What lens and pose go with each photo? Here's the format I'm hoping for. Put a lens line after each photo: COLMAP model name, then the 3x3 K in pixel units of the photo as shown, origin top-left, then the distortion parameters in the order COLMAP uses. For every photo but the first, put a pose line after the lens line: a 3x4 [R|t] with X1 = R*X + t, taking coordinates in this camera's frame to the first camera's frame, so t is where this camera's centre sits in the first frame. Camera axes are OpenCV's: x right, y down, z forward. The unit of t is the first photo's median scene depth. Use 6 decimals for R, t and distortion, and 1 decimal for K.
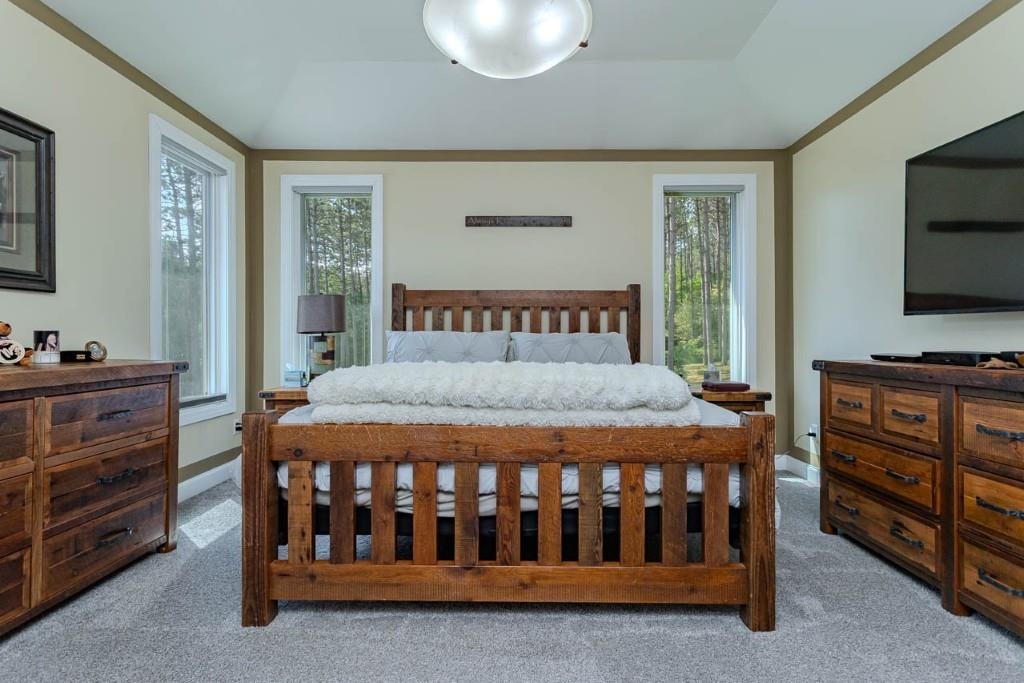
lens RADIAL K [[489.2, 0, 519.1], [0, 489.2, 339.3], [0, 0, 1]] dist [0.003224, 0.000888]
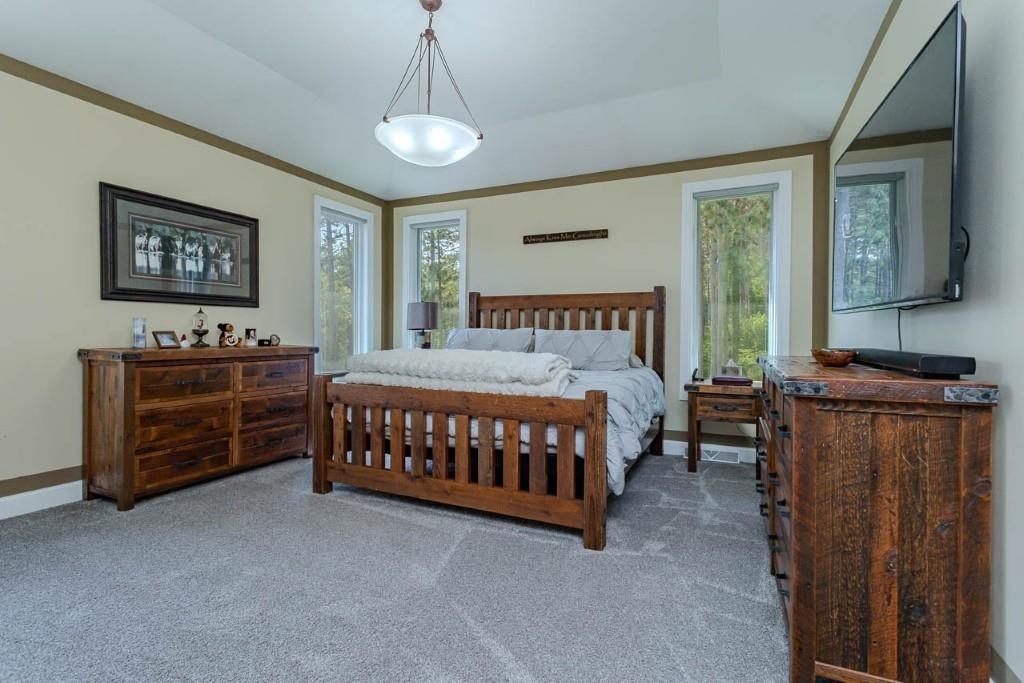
lens RADIAL K [[489.2, 0, 507.0], [0, 489.2, 339.4], [0, 0, 1]] dist [0.003224, 0.000888]
pose [[0.904184, 0.009433, -0.427039, 0.733539], [-0.006013, 0.999938, 0.009357, 0.000255], [0.427101, -0.005892, 0.904185, -0.277673]]
